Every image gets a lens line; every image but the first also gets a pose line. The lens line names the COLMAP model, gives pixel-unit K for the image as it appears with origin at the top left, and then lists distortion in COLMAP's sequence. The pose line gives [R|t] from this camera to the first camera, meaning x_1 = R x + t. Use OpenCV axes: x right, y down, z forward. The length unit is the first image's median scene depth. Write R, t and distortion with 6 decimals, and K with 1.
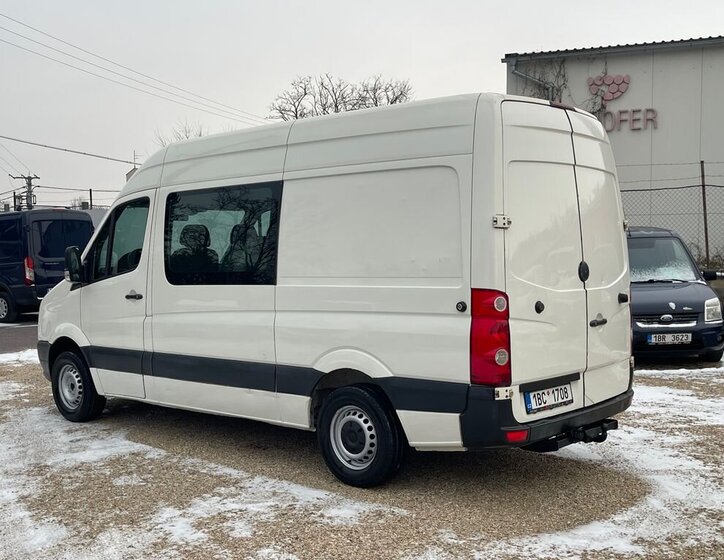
lens RADIAL K [[860.7, 0, 361.9], [0, 860.7, 281.5], [0, 0, 1]] dist [0.020143, 0.000000]
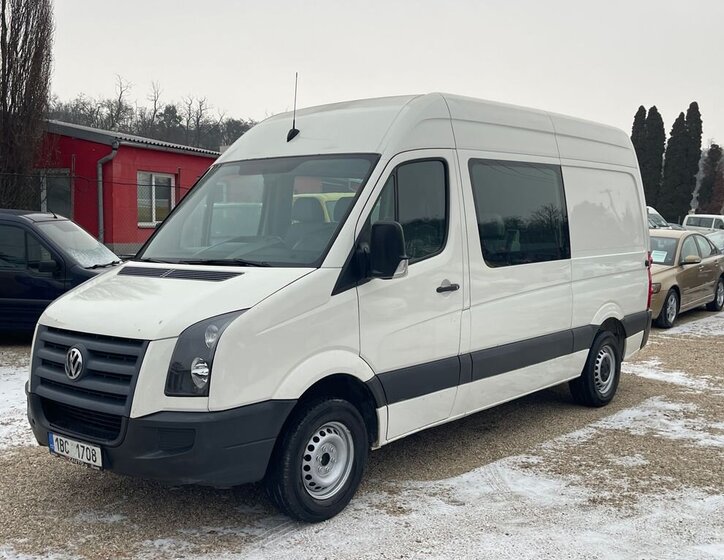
lens RADIAL K [[808.6, 0, 364.8], [0, 808.6, 281.2], [0, 0, 1]] dist [0.063296, 0.000000]
pose [[-0.023329, -0.057436, 0.998077, -1.224480], [0.040078, 0.997492, 0.058339, -0.041494], [-0.998924, 0.041361, -0.020968, 1.365070]]
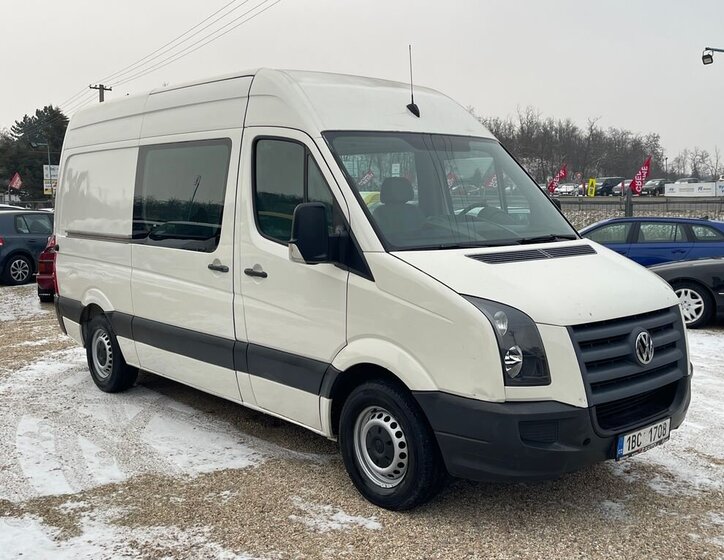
lens RADIAL K [[778.5, 0, 359.7], [0, 778.5, 271.9], [0, 0, 1]] dist [0.051249, 0.000000]
pose [[-0.990181, 0.012009, 0.139276, -0.341450], [0.029715, 0.991616, 0.125757, -0.091123], [-0.136598, 0.128661, -0.982236, 2.299388]]
